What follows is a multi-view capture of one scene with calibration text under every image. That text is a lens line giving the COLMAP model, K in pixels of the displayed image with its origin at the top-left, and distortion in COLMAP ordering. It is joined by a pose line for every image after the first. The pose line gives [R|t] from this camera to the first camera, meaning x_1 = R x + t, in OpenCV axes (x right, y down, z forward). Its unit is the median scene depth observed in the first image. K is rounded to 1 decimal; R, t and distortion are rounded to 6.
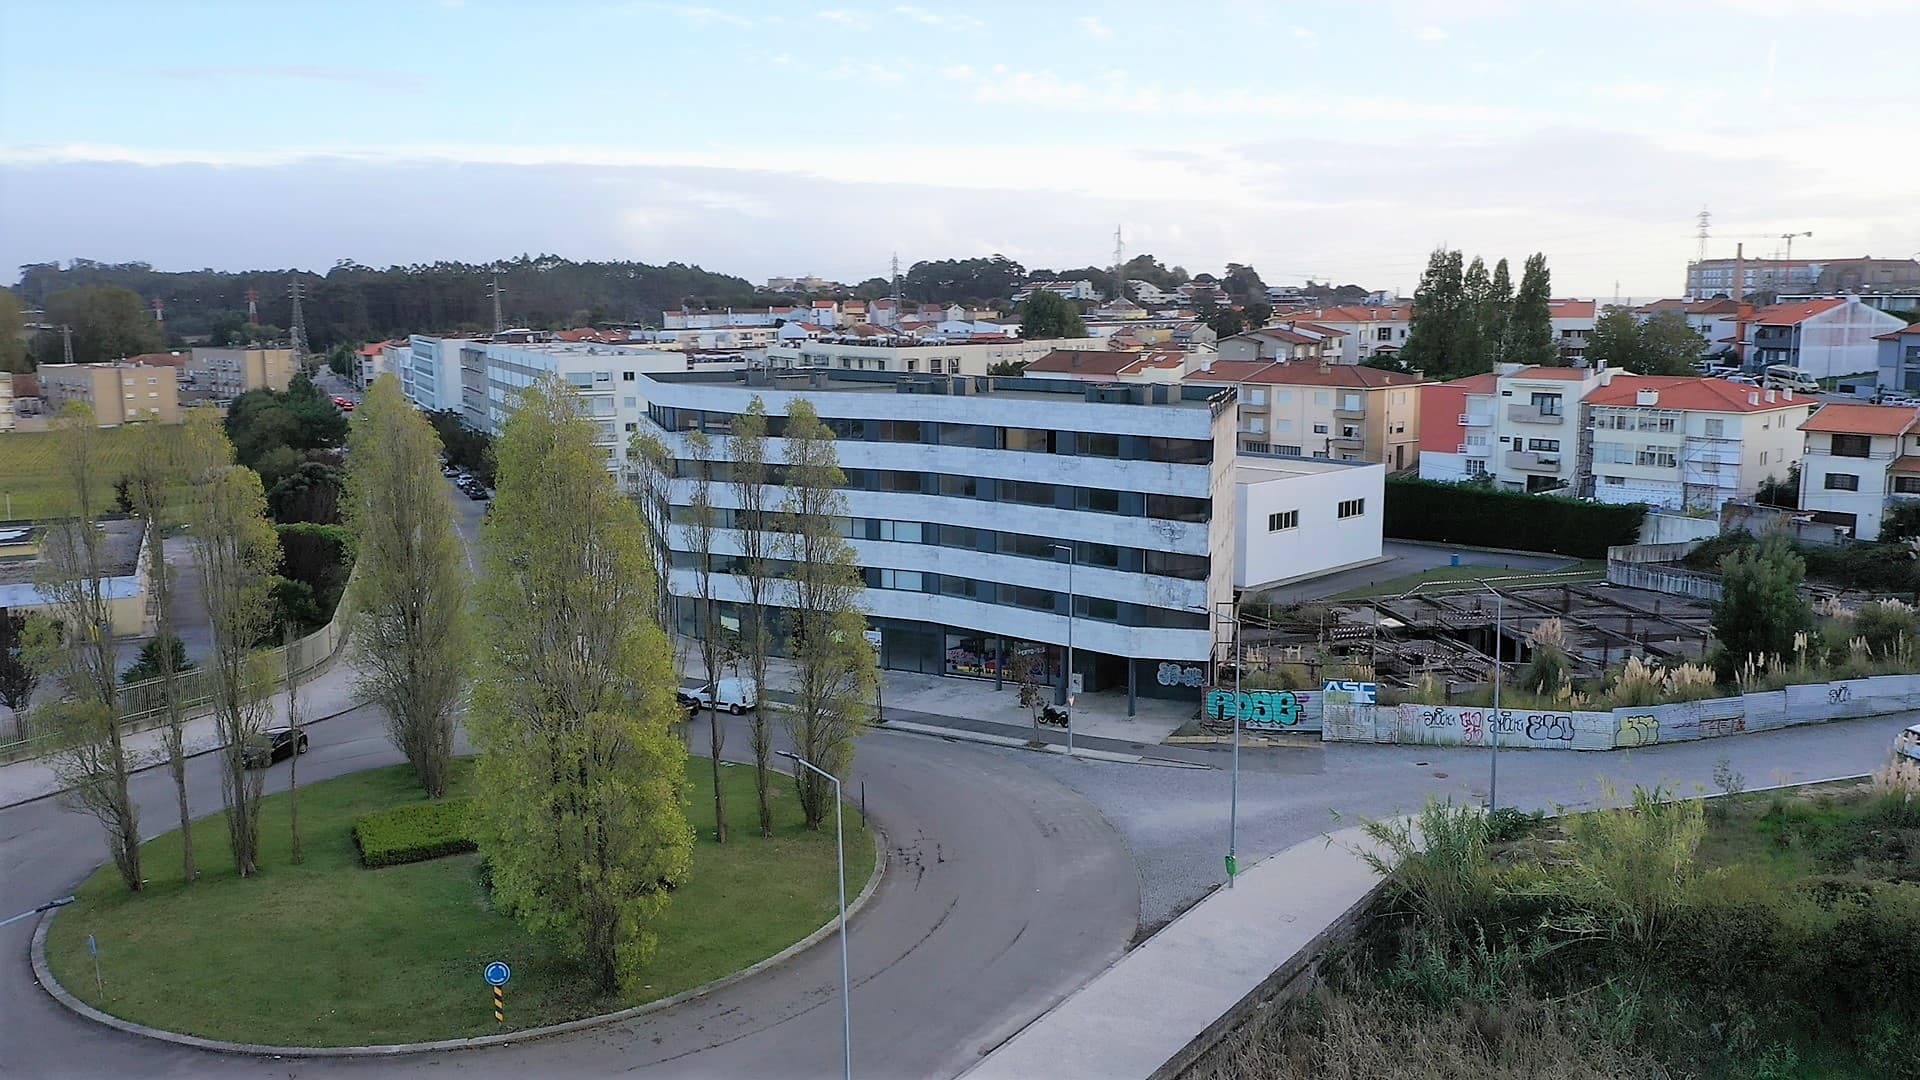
lens RADIAL K [[1536.6, 0, 961.9], [0, 1536.6, 536.0], [0, 0, 1]] dist [-0.014132, 0.008734]
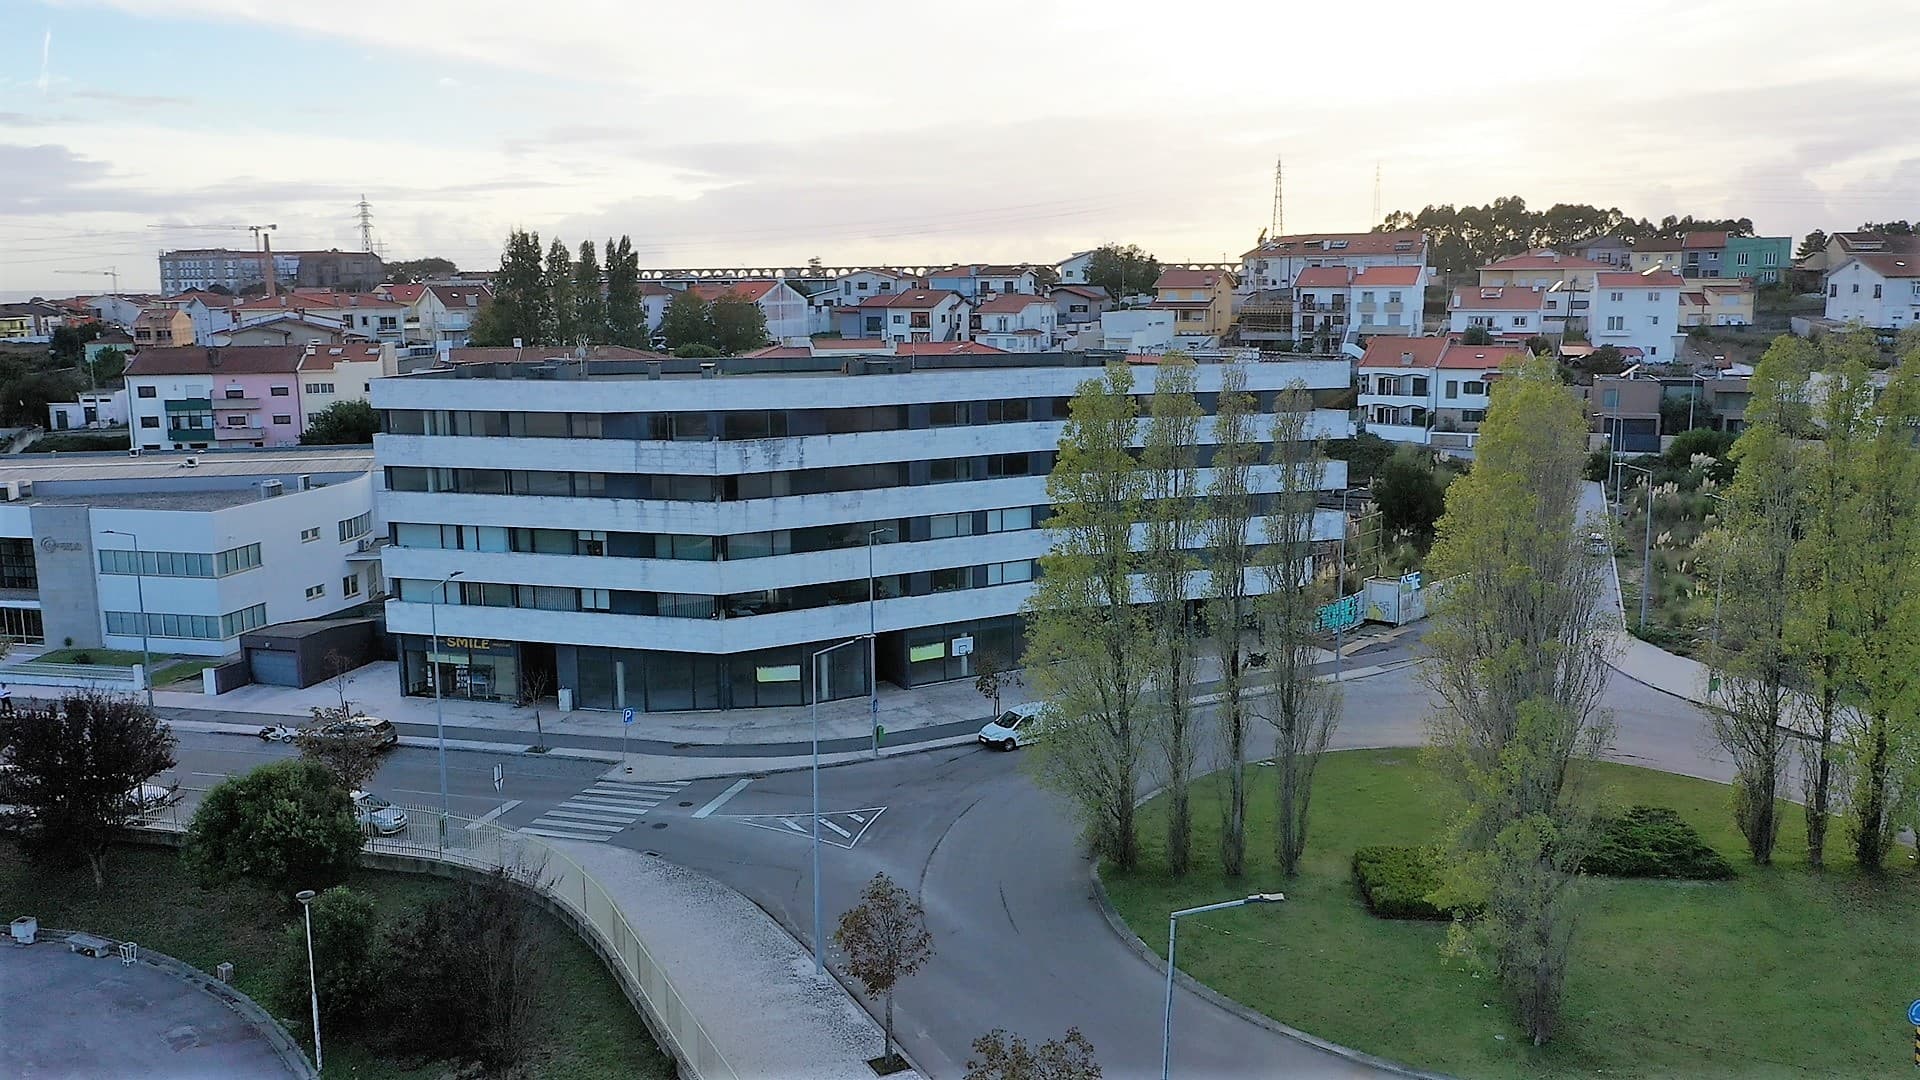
lens RADIAL K [[1536.6, 0, 956.7], [0, 1536.6, 532.3], [0, 0, 1]] dist [-0.014132, 0.008734]
pose [[0.535764, -0.136500, 0.833262, -0.579891], [0.135245, 0.987978, 0.074886, -0.048114], [-0.833466, 0.072574, 0.547784, 0.367151]]
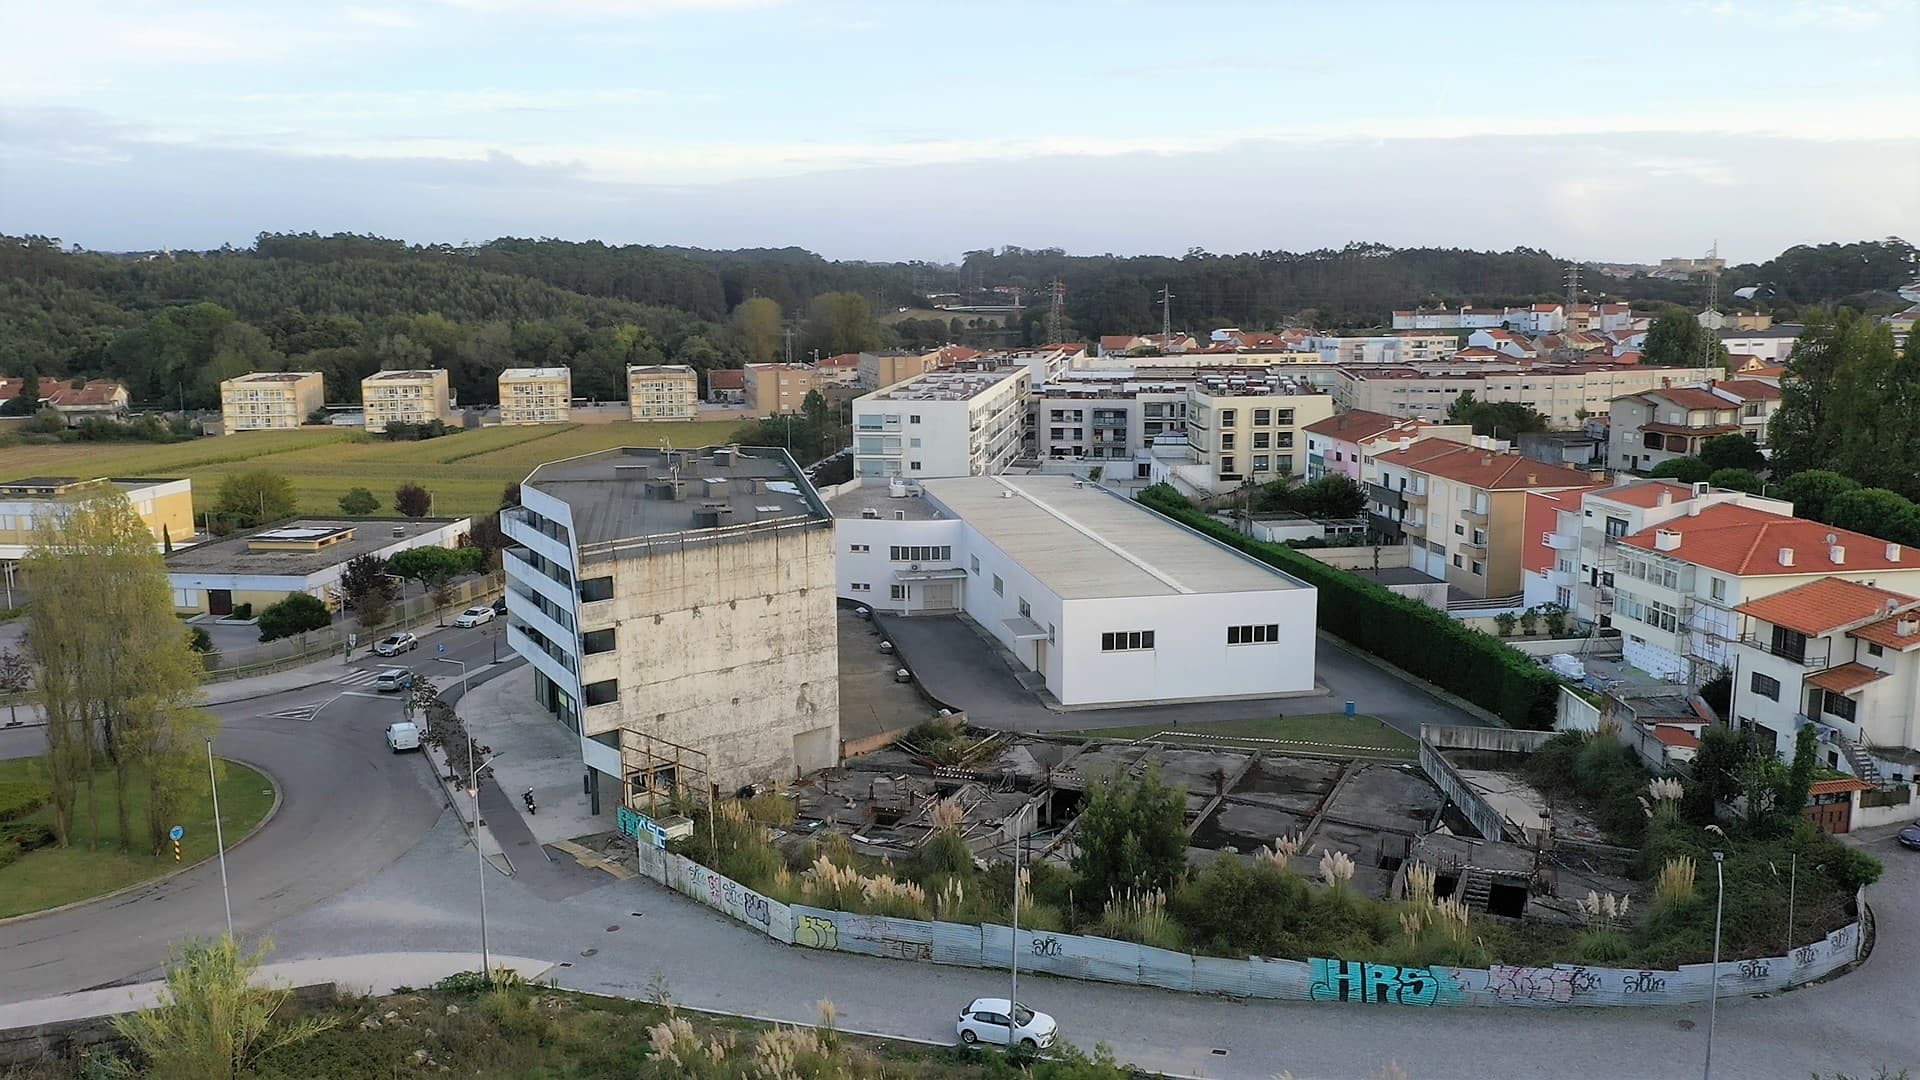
lens RADIAL K [[1536.6, 0, 957.8], [0, 1536.6, 553.6], [0, 0, 1]] dist [-0.014132, 0.008734]
pose [[0.832673, 0.098150, -0.544997, 0.581963], [-0.083077, 0.995170, 0.052294, -0.095932], [0.547497, 0.001733, 0.836806, 0.137214]]
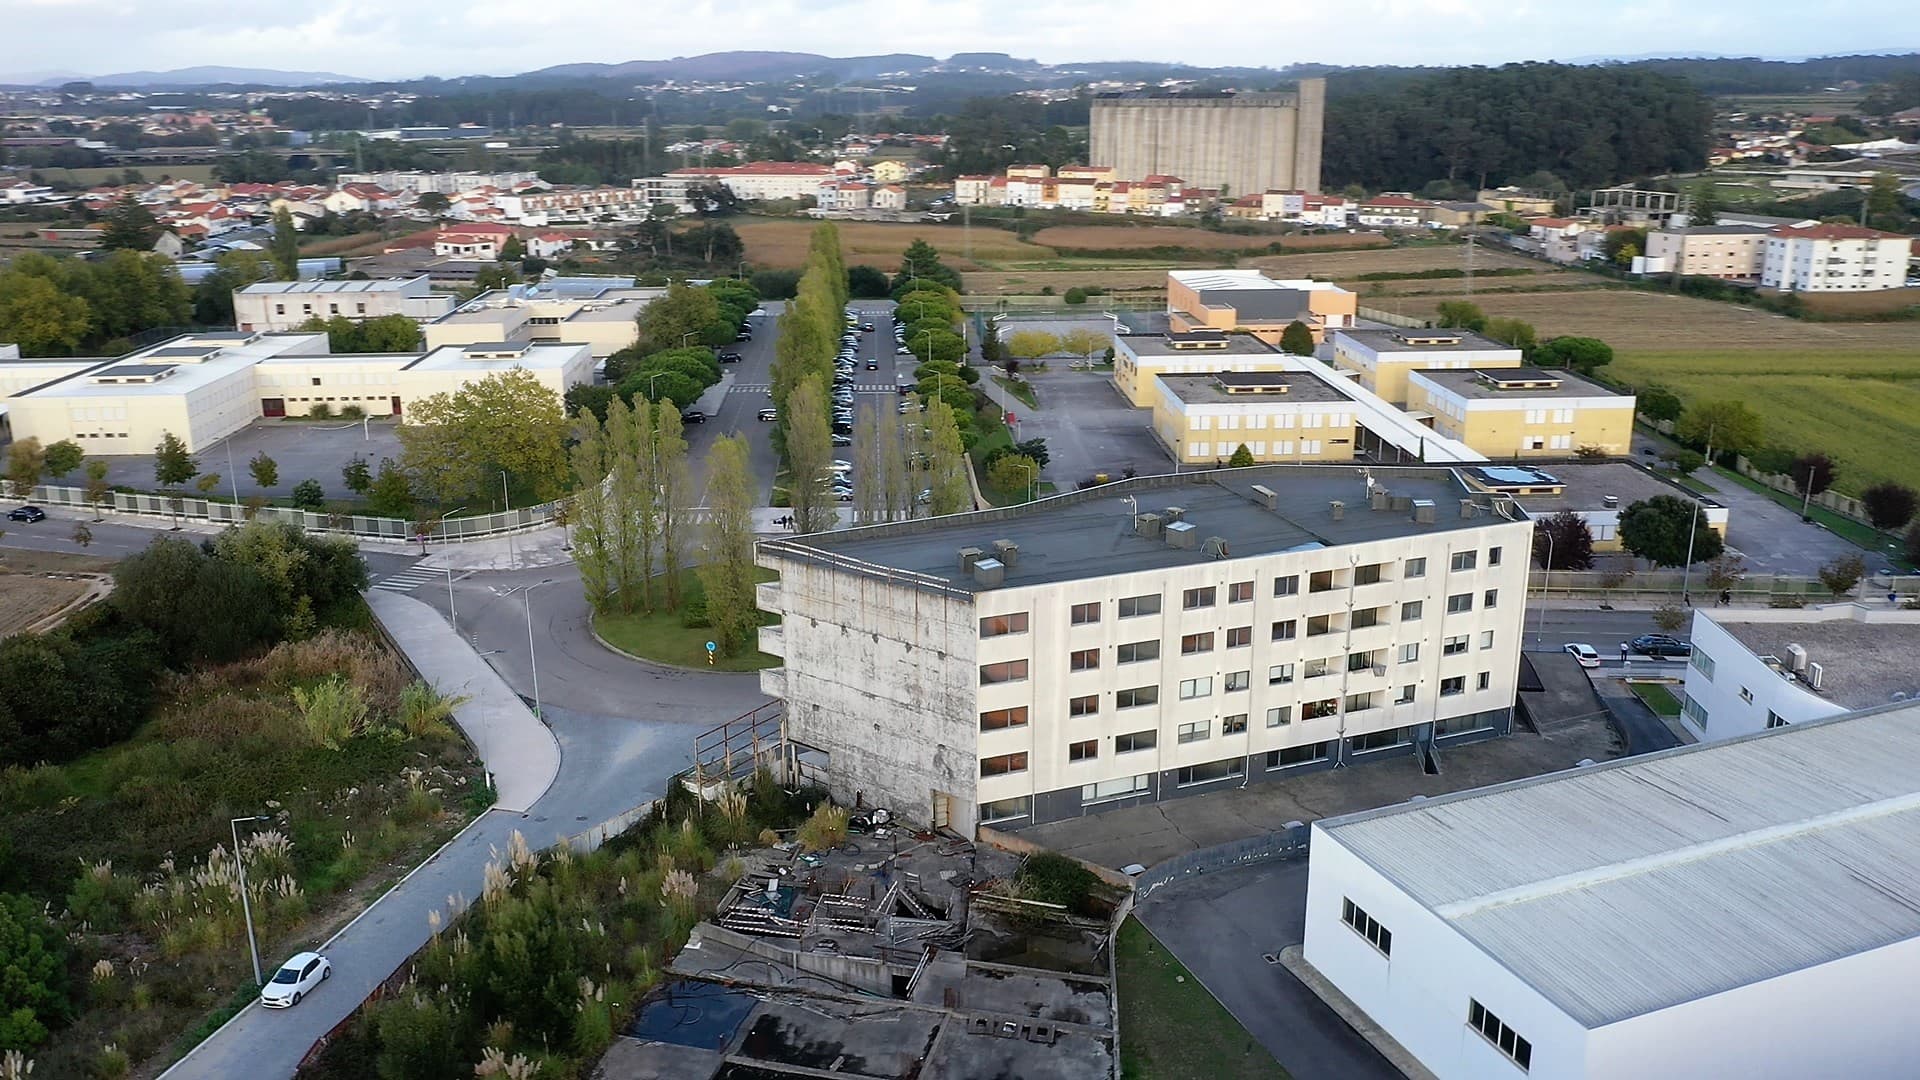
lens RADIAL K [[1536.6, 0, 957.5], [0, 1536.6, 538.1], [0, 0, 1]] dist [-0.014132, 0.008734]
pose [[-0.392006, 0.266475, -0.880524, 0.727341], [-0.133991, 0.930386, 0.341216, -0.324528], [0.910153, 0.251741, -0.329011, 0.932155]]
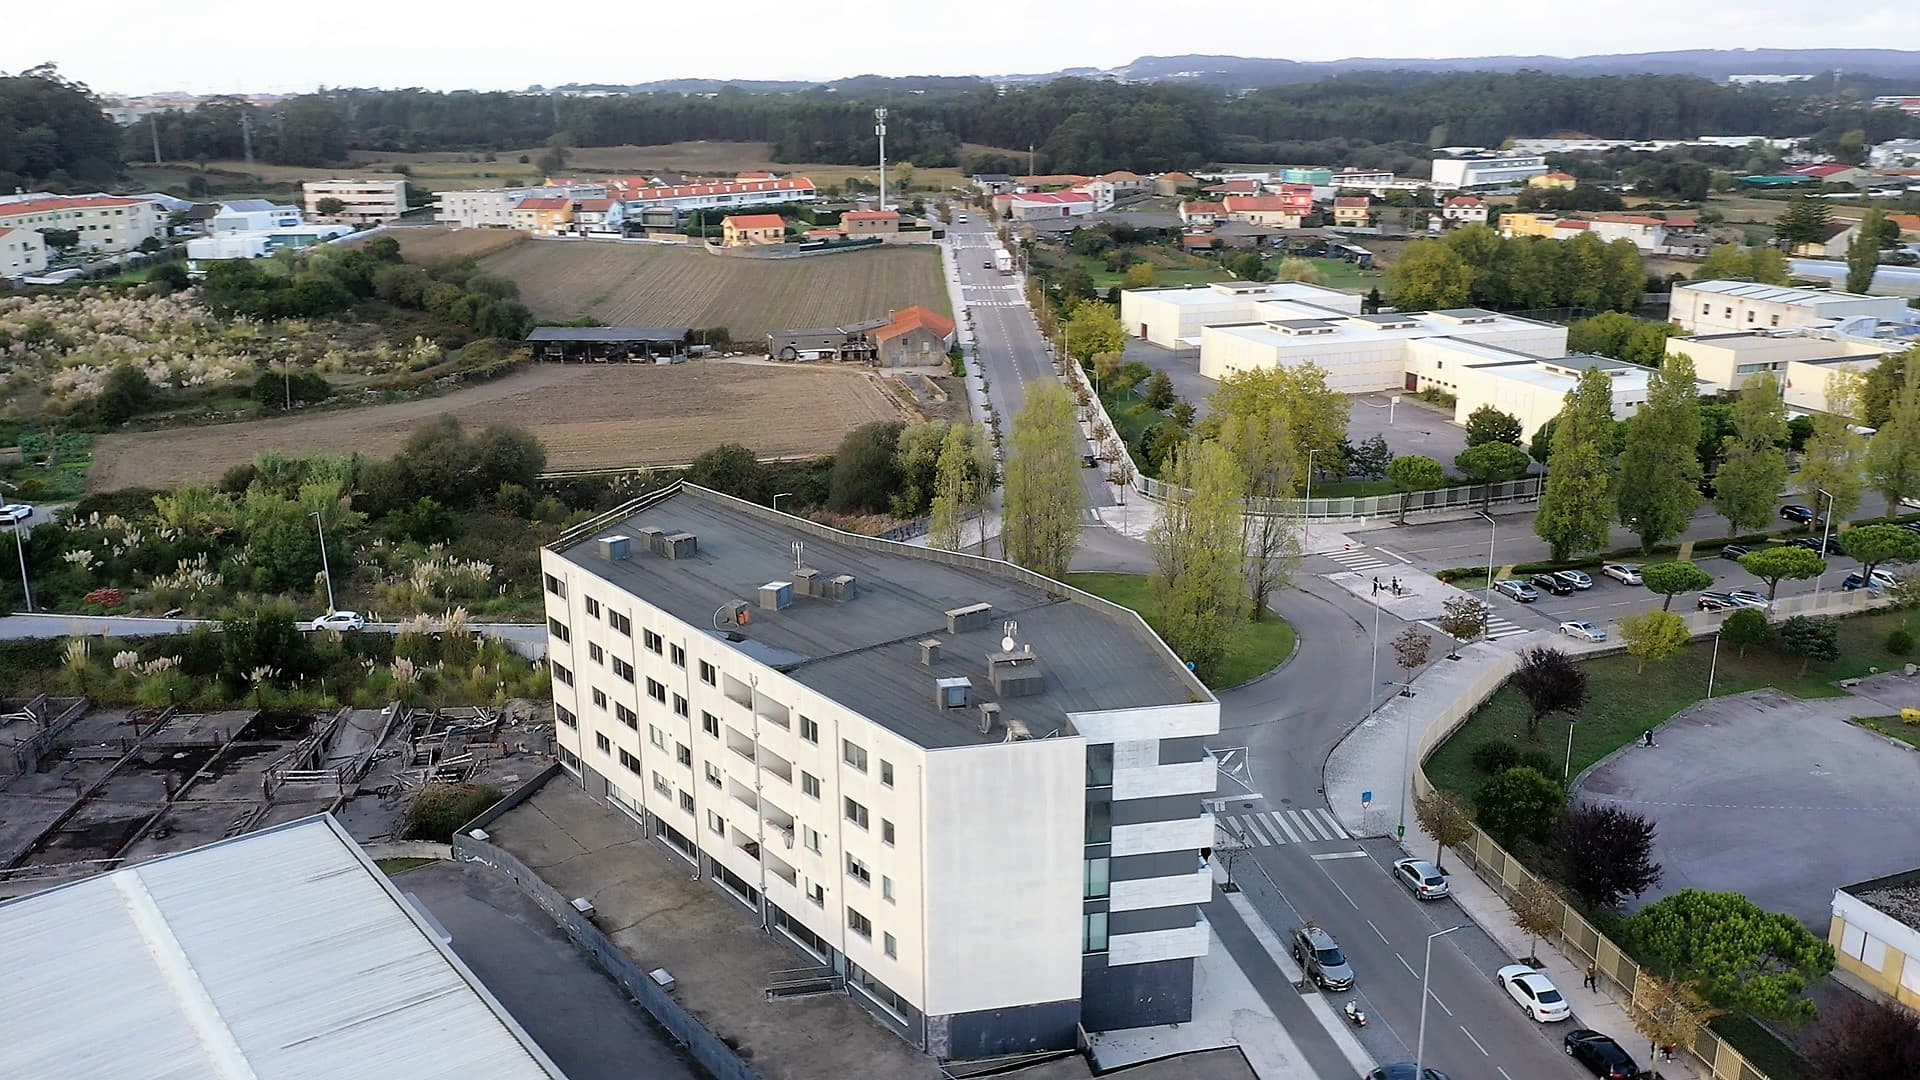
lens RADIAL K [[1536.6, 0, 956.3], [0, 1536.6, 539.5], [0, 0, 1]] dist [-0.014132, 0.008734]
pose [[-0.994848, -0.020156, 0.099358, -0.130561], [0.024571, 0.902880, 0.429190, -0.390224], [-0.098359, 0.429420, -0.897733, 1.367051]]
